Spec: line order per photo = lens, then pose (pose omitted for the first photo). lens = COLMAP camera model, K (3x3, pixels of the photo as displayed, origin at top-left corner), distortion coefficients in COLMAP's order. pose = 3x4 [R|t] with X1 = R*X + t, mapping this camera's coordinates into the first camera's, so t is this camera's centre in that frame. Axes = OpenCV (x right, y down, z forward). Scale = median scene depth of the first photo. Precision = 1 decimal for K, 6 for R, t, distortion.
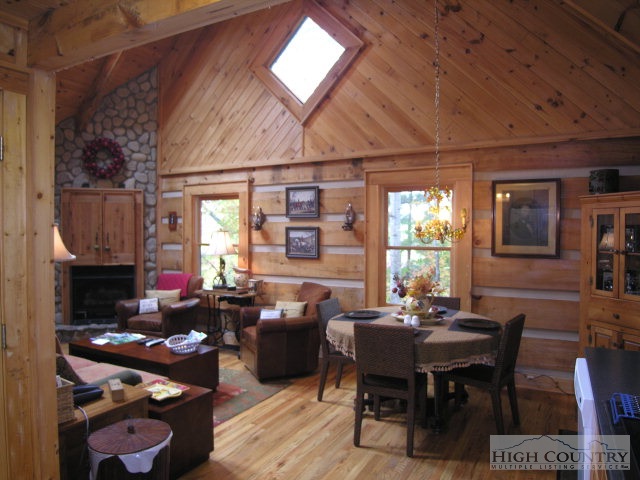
lens RADIAL K [[459.5, 0, 319.5], [0, 459.5, 239.0], [0, 0, 1]] dist [-0.040221, -0.000060]
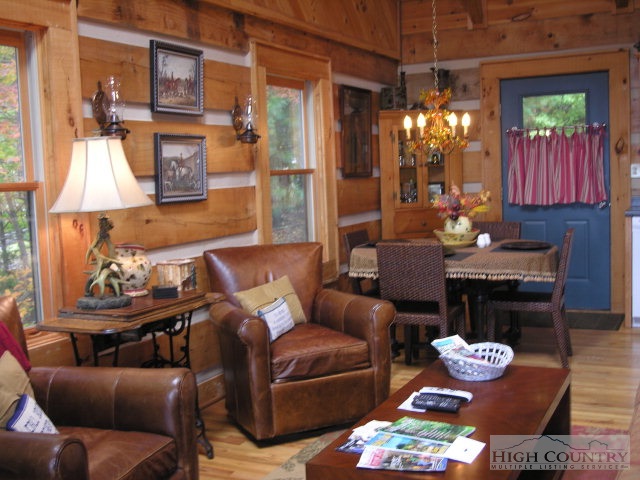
lens RADIAL K [[771.8, 0, 318.8], [0, 771.8, 239.0], [0, 0, 1]] dist [-0.066680, 0.000000]
pose [[-0.044321, -0.092330, 0.994742, -0.764806], [0.053455, 0.994074, 0.094649, 0.011080], [-0.997586, 0.057369, -0.039123, 0.843380]]
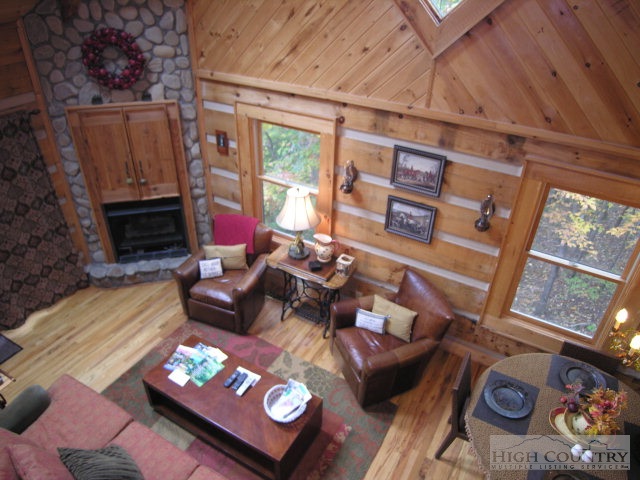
lens RADIAL K [[465.3, 0, 318.3], [0, 465.3, 241.5], [0, 0, 1]] dist [-0.041851, 0.000219]
pose [[0.999377, 0.031945, -0.015020, -0.164621], [-0.018902, 0.843627, 0.536597, -0.346672], [0.029813, -0.535979, 0.843705, 0.312846]]
